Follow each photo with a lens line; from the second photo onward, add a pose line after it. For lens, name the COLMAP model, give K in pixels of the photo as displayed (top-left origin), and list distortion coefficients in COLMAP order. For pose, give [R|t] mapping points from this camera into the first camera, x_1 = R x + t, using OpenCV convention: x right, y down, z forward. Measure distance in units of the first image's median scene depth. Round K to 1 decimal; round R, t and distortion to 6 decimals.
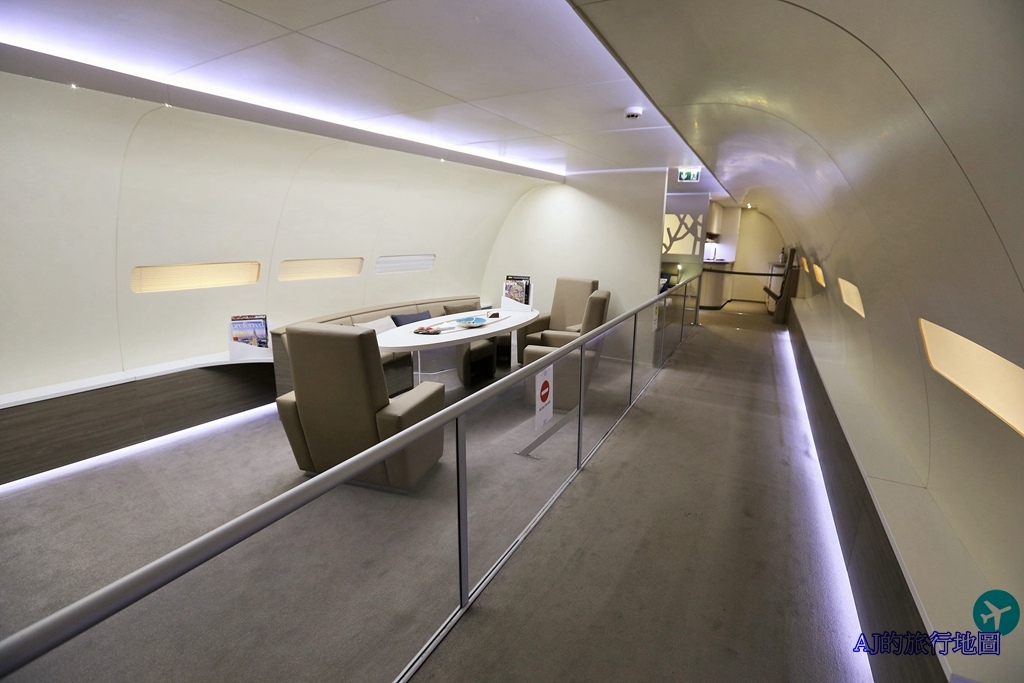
lens RADIAL K [[475.1, 0, 512.0], [0, 475.1, 341.5], [0, 0, 1]] dist [-0.051372, 0.018718]
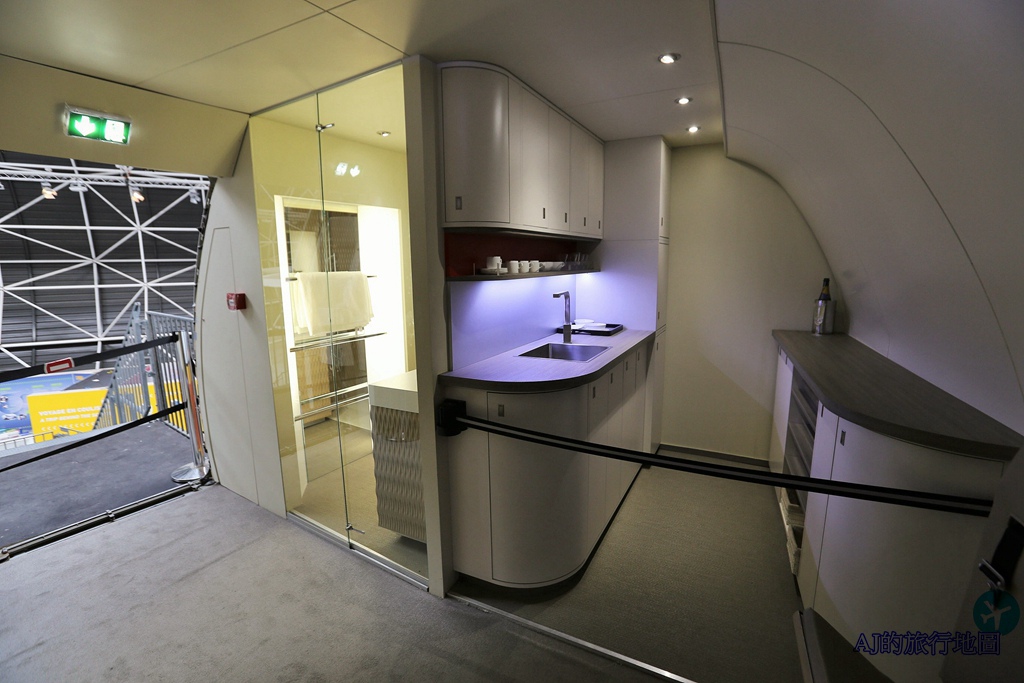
lens RADIAL K [[475.1, 0, 512.0], [0, 475.1, 341.5], [0, 0, 1]] dist [-0.051372, 0.018718]
pose [[0.999712, -0.018912, 0.014774, 0.393536], [0.019455, 0.999106, -0.037526, -0.160859], [-0.014051, 0.037803, 0.999186, 0.733739]]
